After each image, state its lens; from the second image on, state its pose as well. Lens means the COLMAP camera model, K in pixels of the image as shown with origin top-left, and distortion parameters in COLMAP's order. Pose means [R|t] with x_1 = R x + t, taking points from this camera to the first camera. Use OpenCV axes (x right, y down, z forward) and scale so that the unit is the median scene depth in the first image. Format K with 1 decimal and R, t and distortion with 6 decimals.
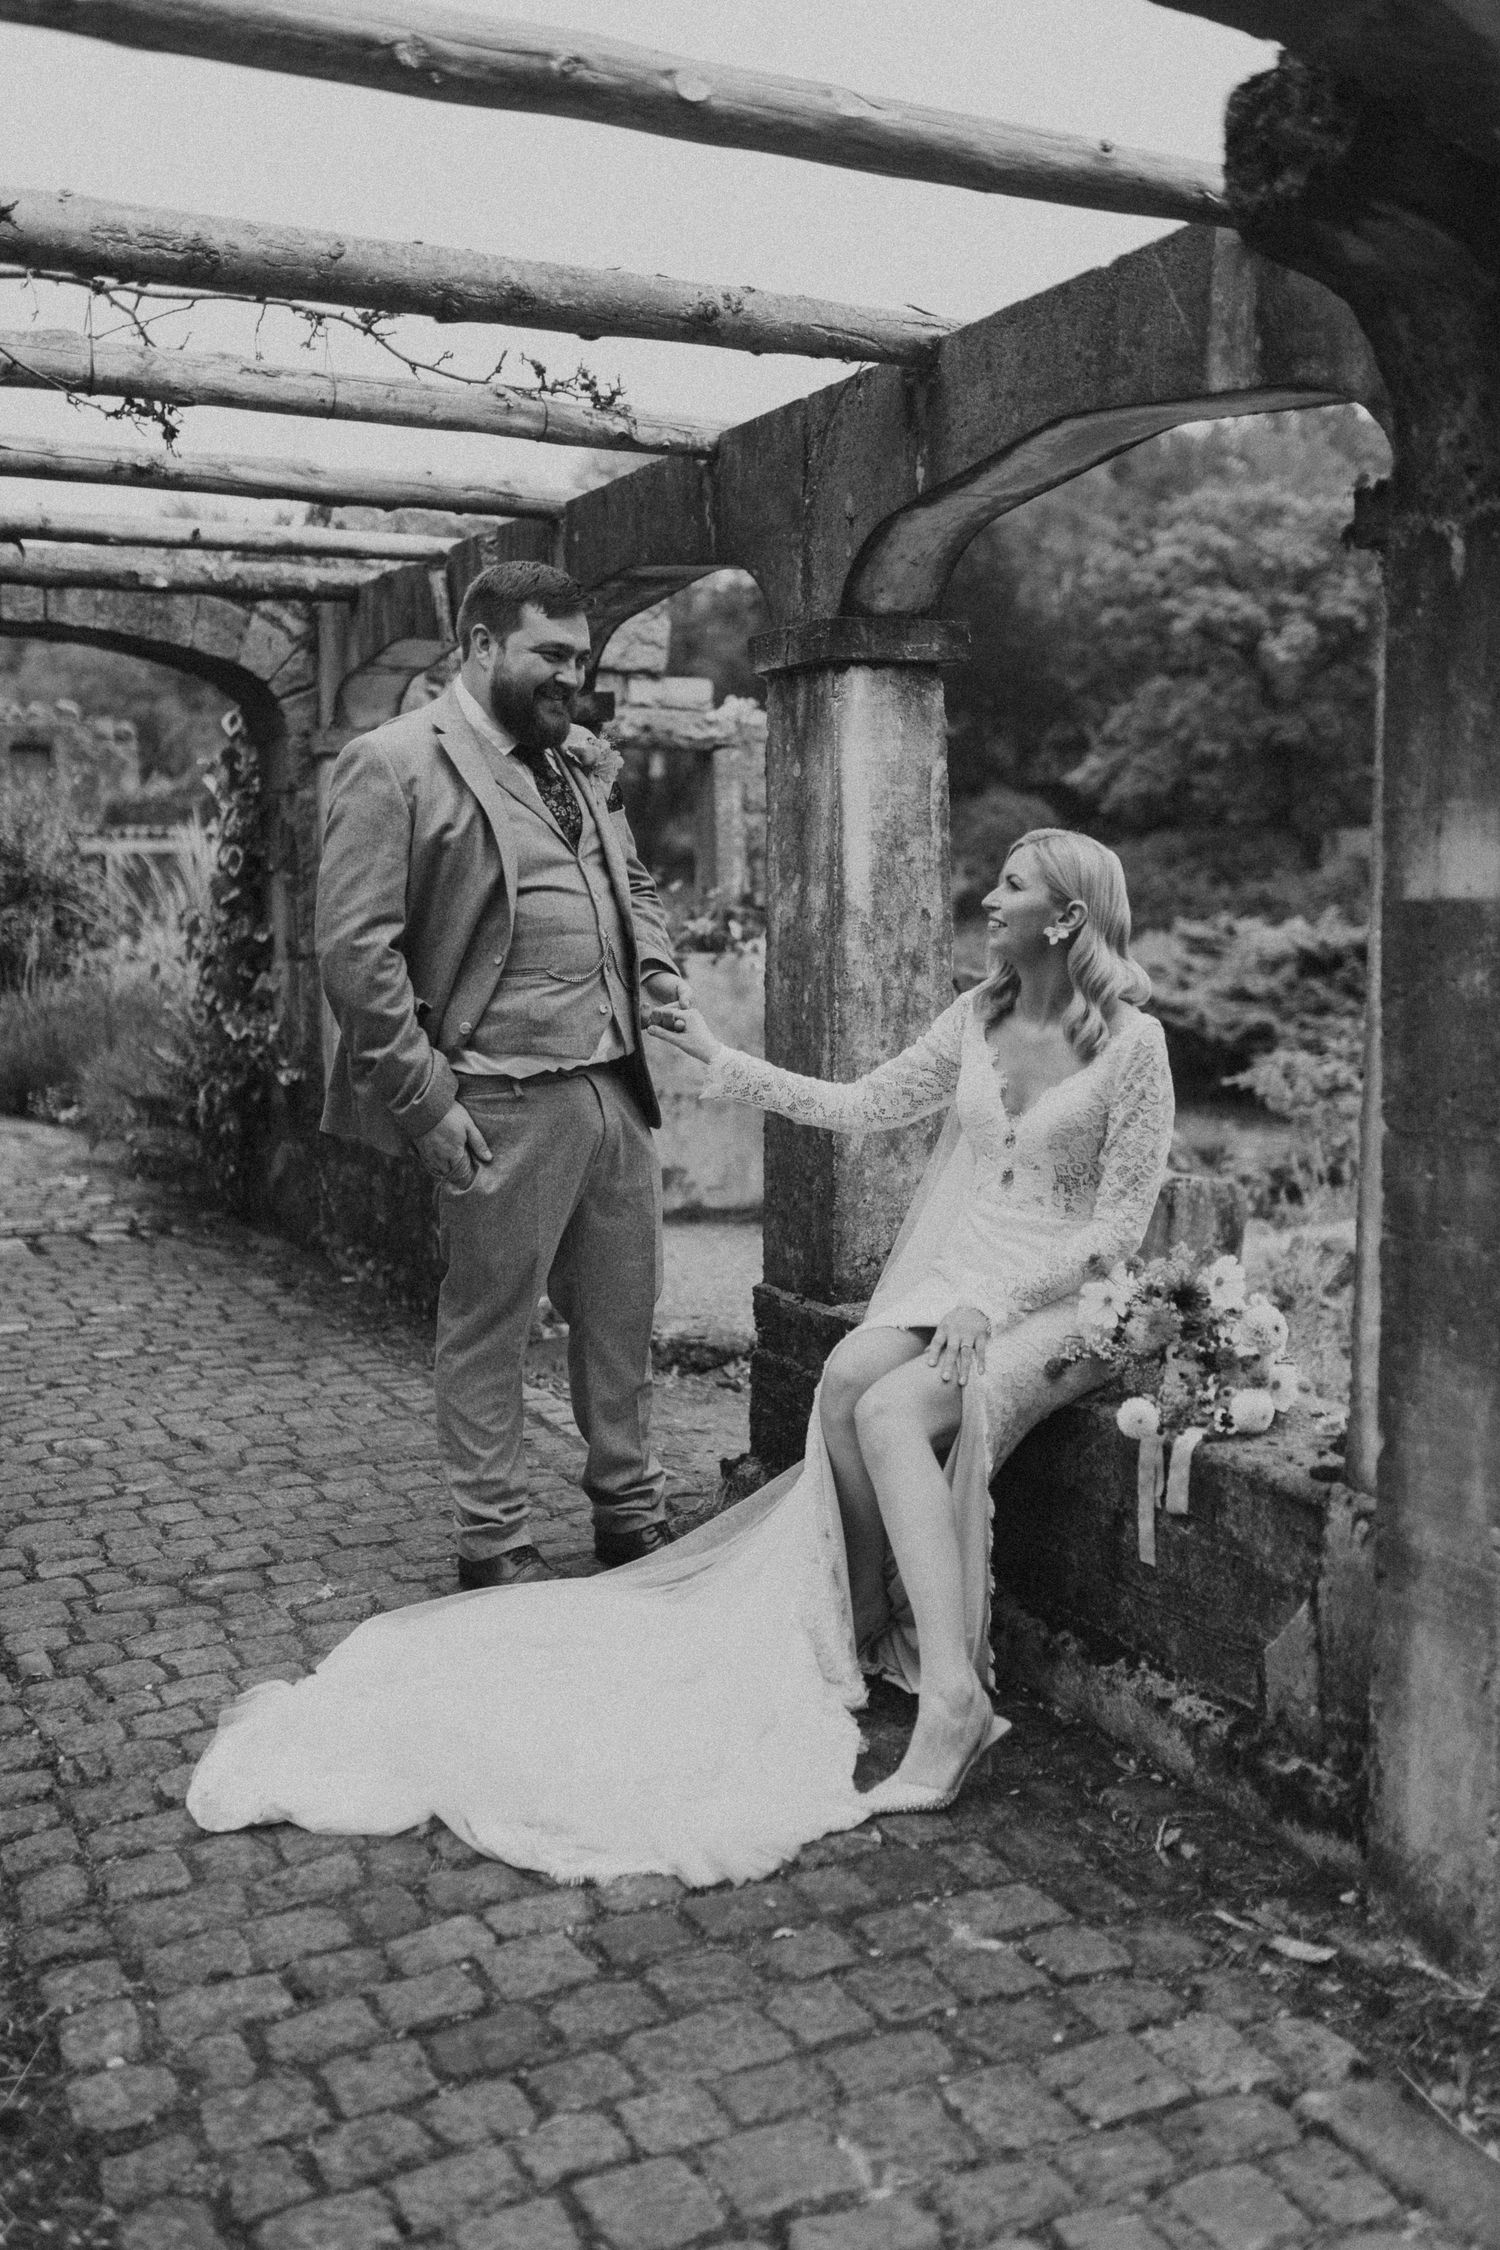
lens RADIAL K [[2238.7, 0, 747.0], [0, 2238.7, 1190.2], [0, 0, 1]] dist [0.001691, -0.015785]
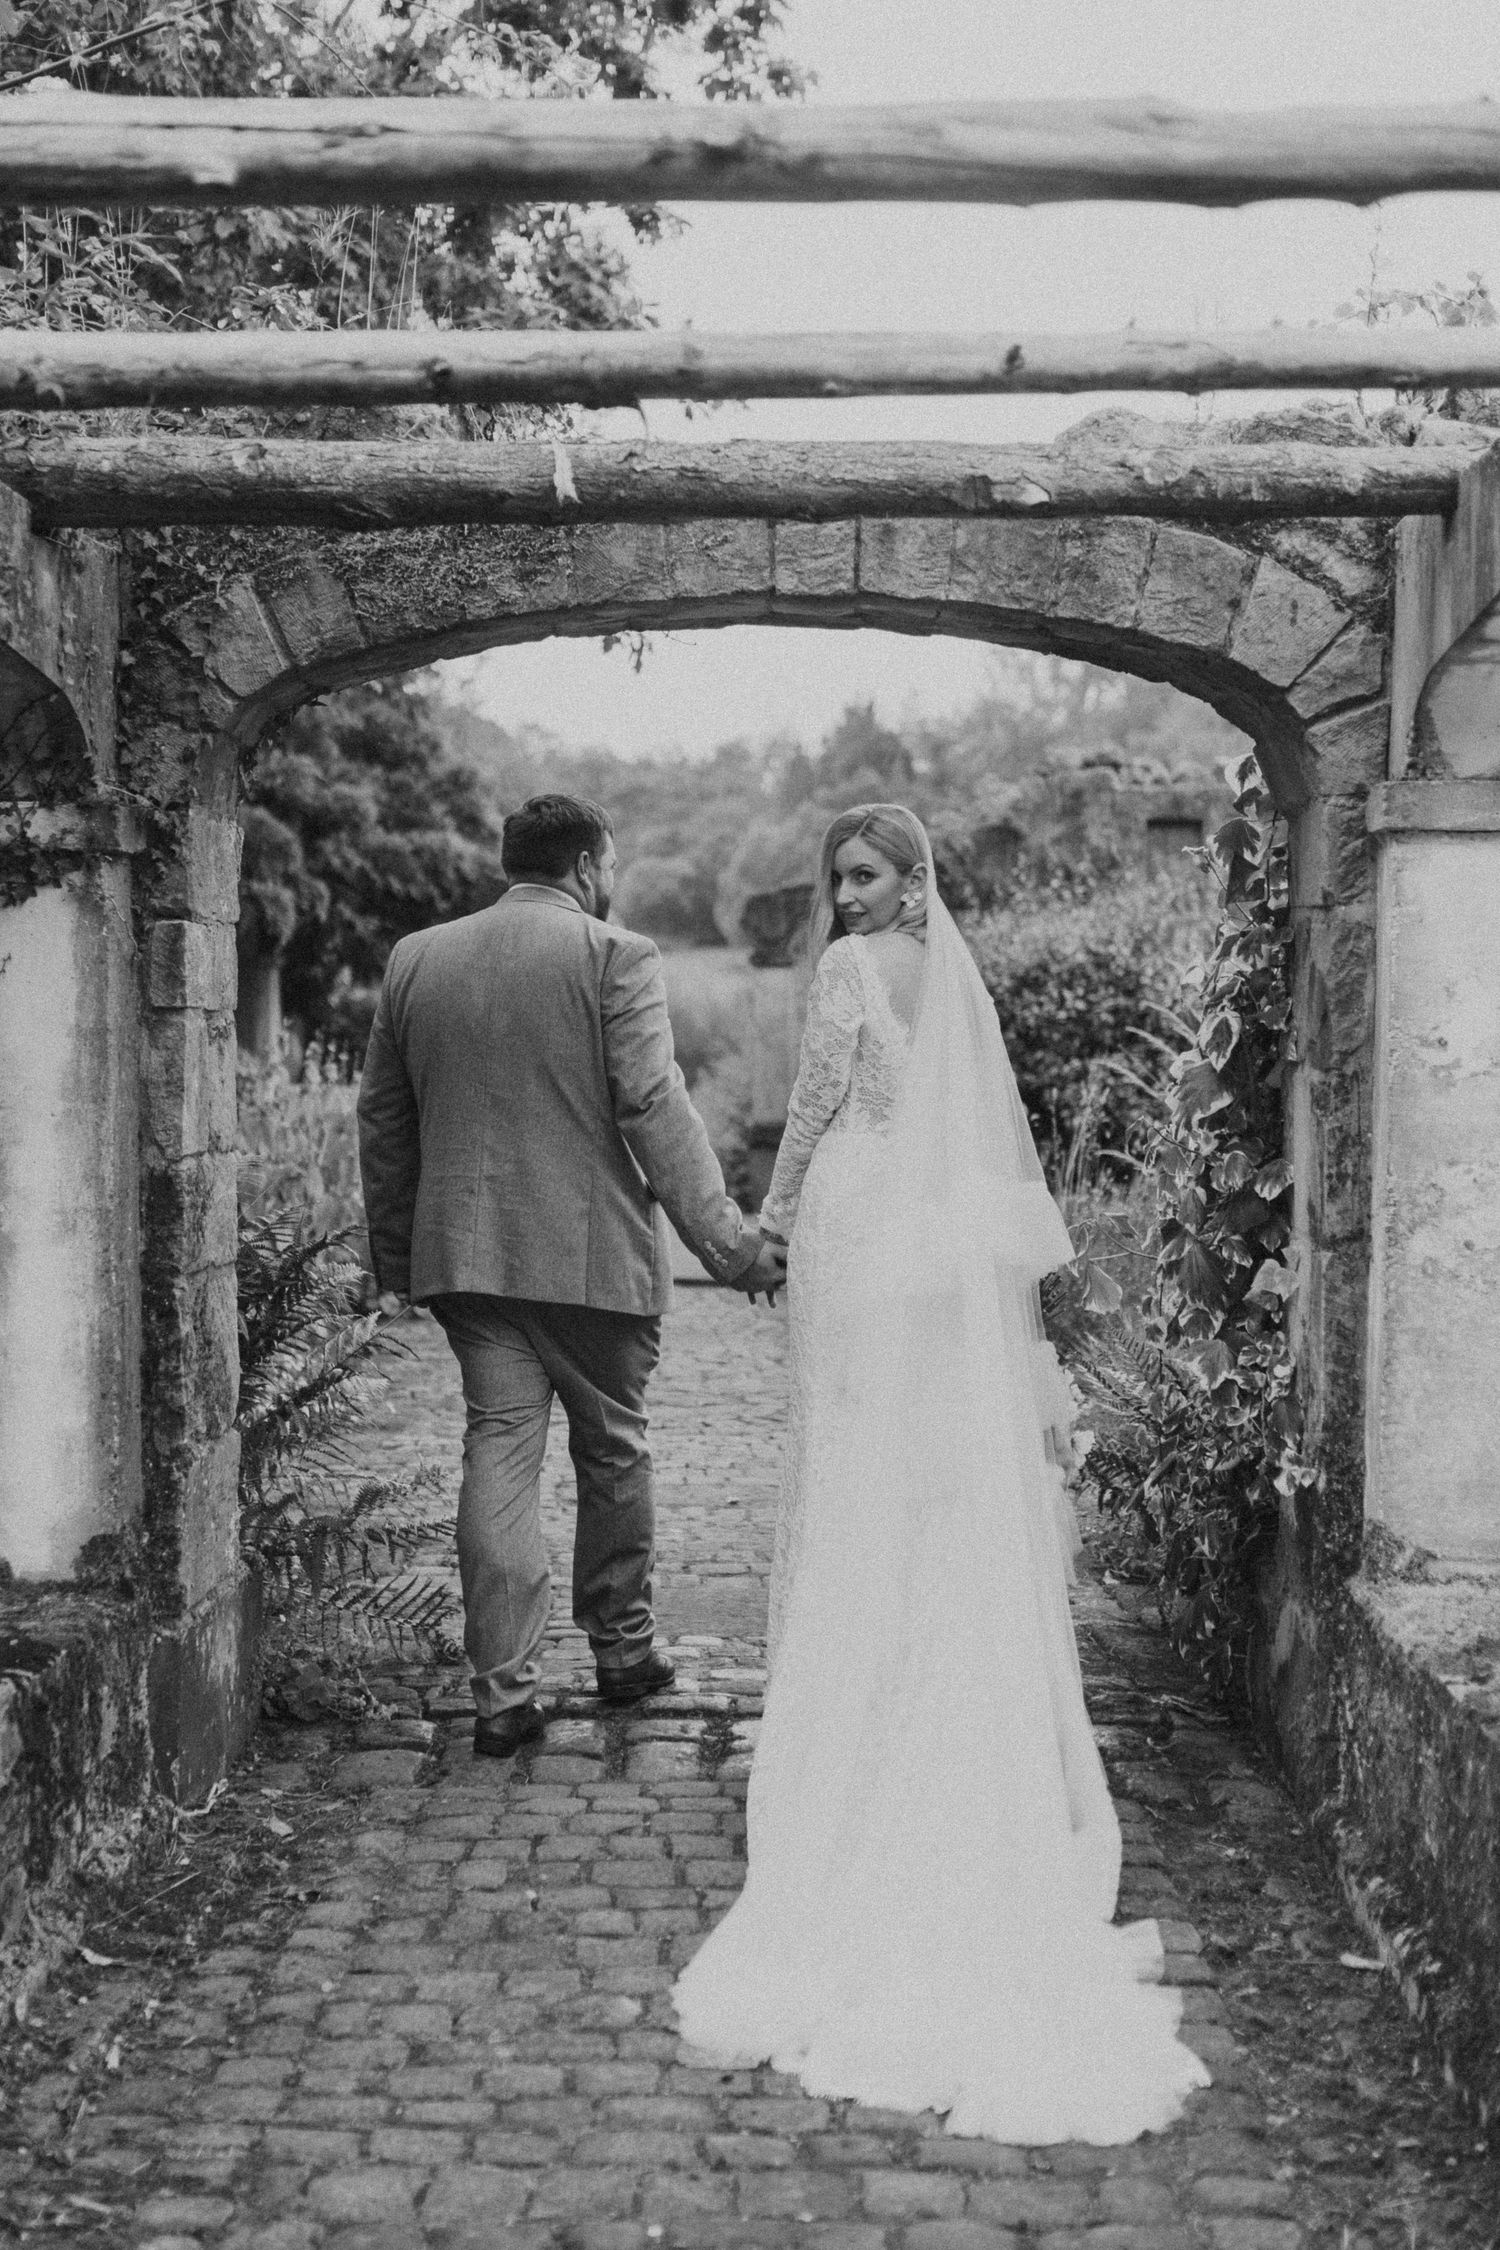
lens RADIAL K [[2912.9, 0, 640.9], [0, 2912.9, 1121.3], [0, 0, 1]] dist [0.007187, 0.015373]
pose [[0.862899, 0.031606, -0.504388, -0.011683], [-0.077557, 0.994502, -0.070365, -0.109153], [0.499390, 0.099837, 0.860605, 0.552715]]
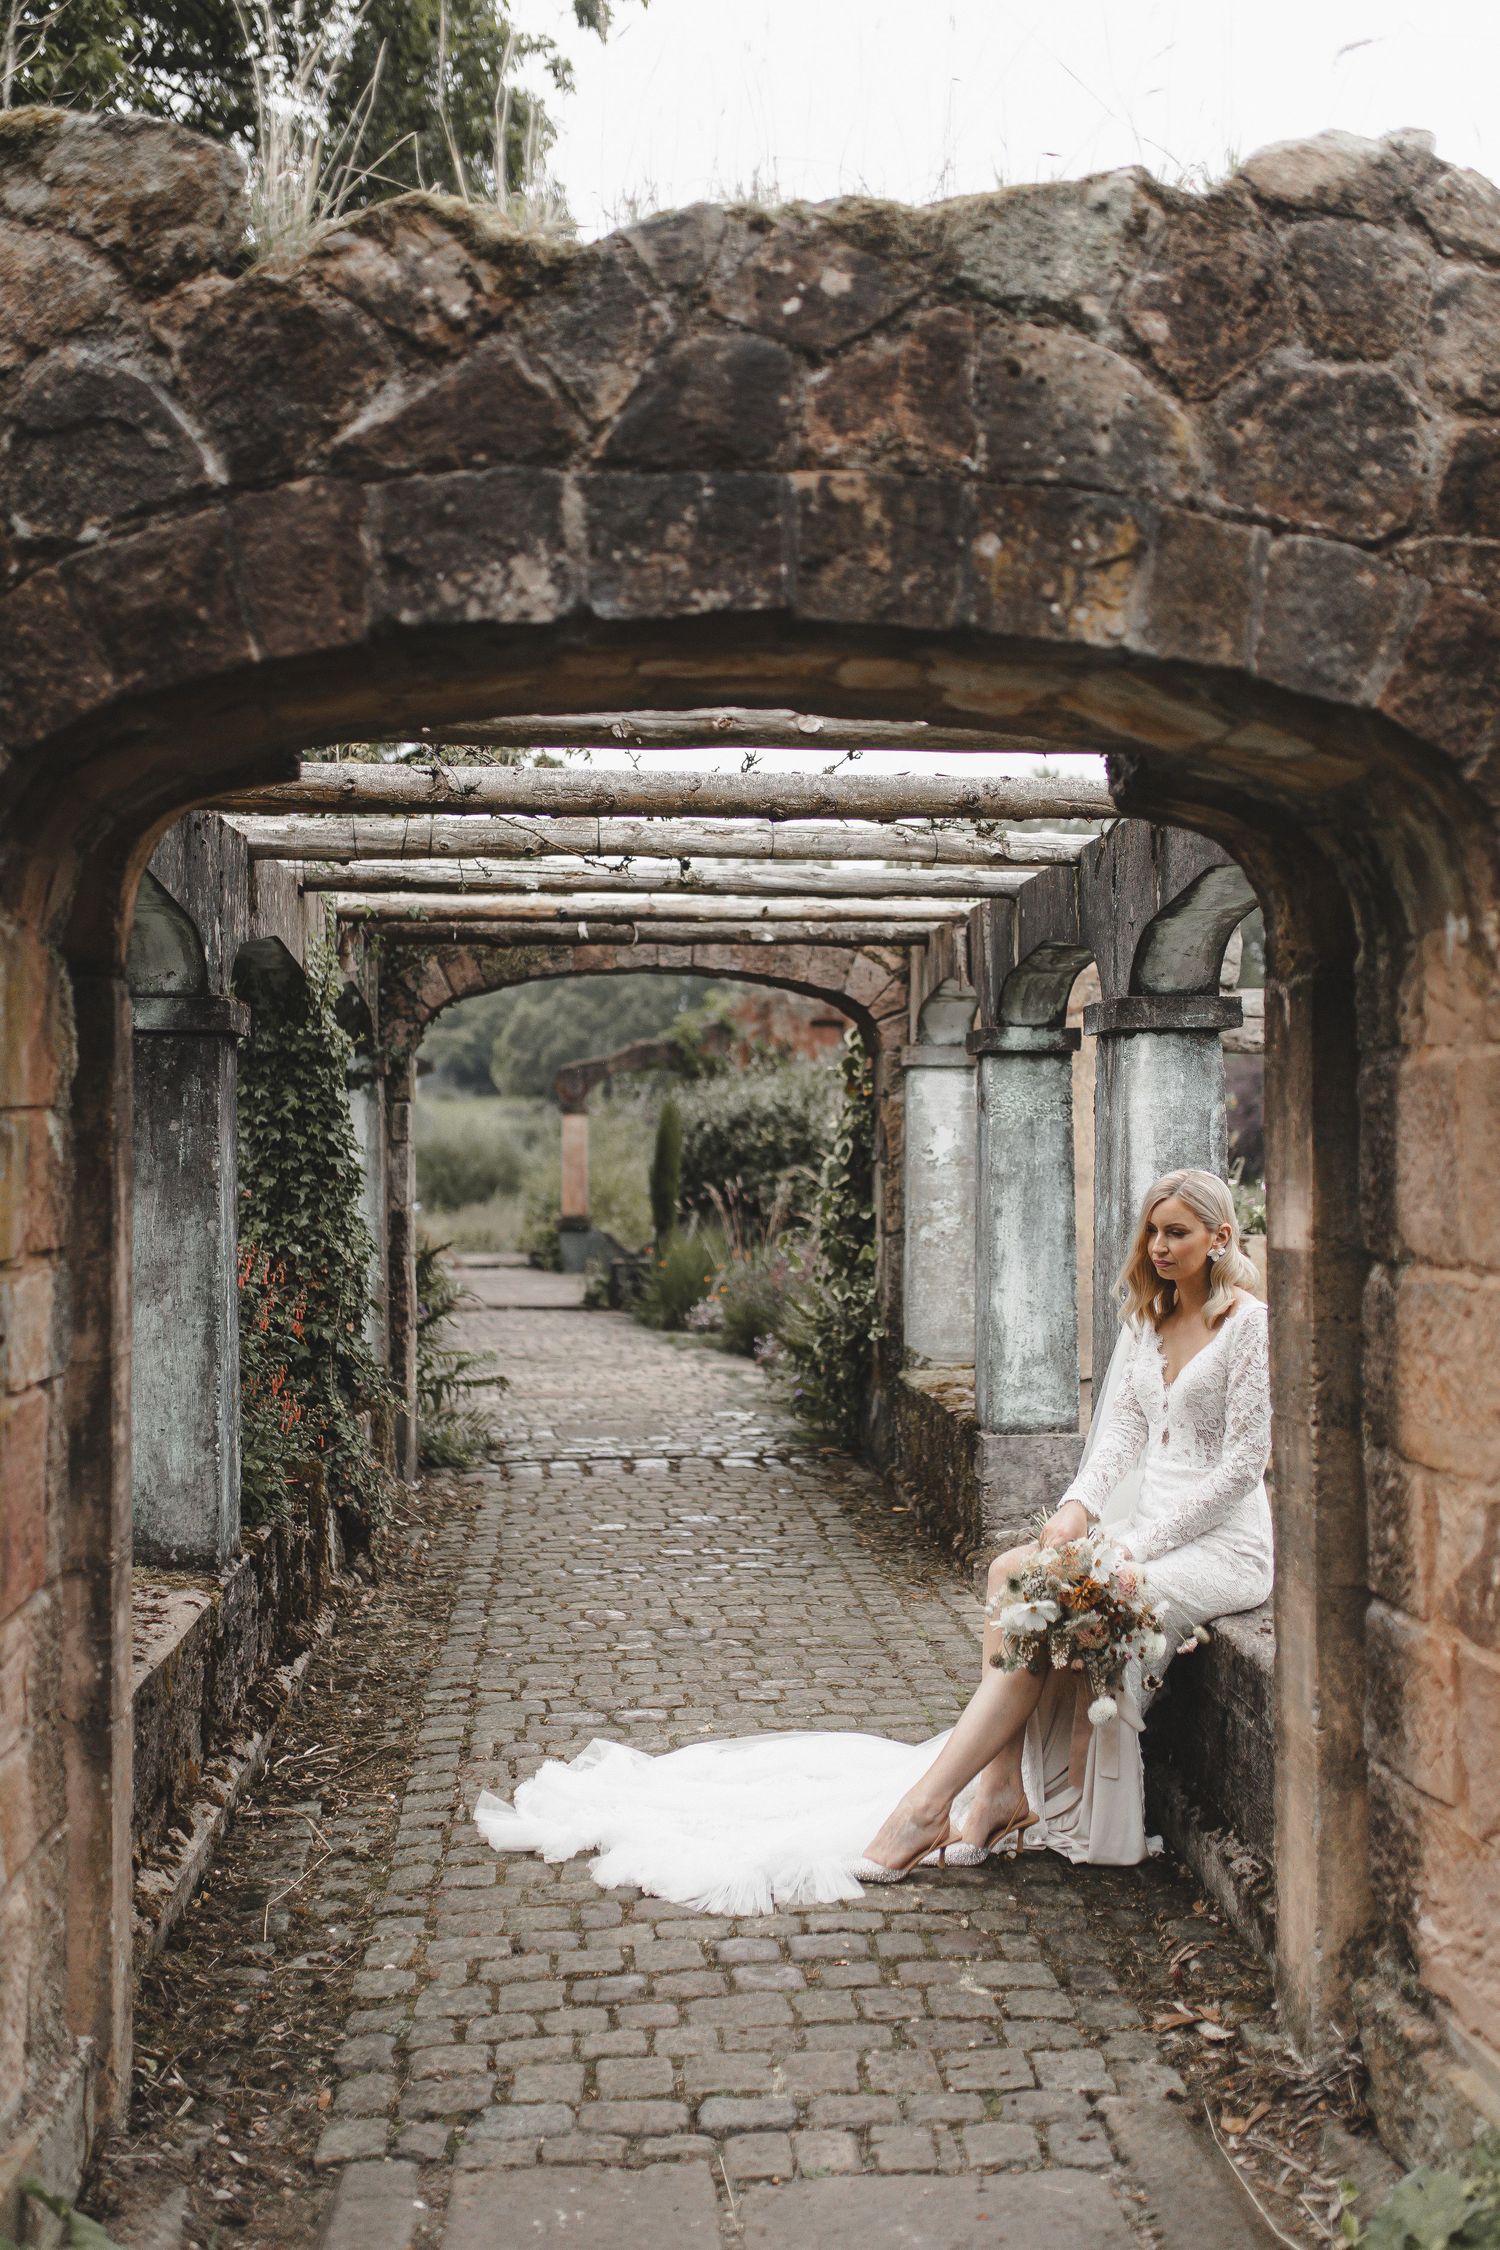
lens RADIAL K [[2327.4, 0, 750.0], [0, 2327.4, 1125.0], [0, 0, 1]] dist [0.002859, 0.017682]
pose [[0.927174, 0.003751, -0.374612, 0.290231], [-0.054807, 0.990549, -0.125730, -0.002524], [0.370601, 0.137105, 0.918617, -0.253628]]
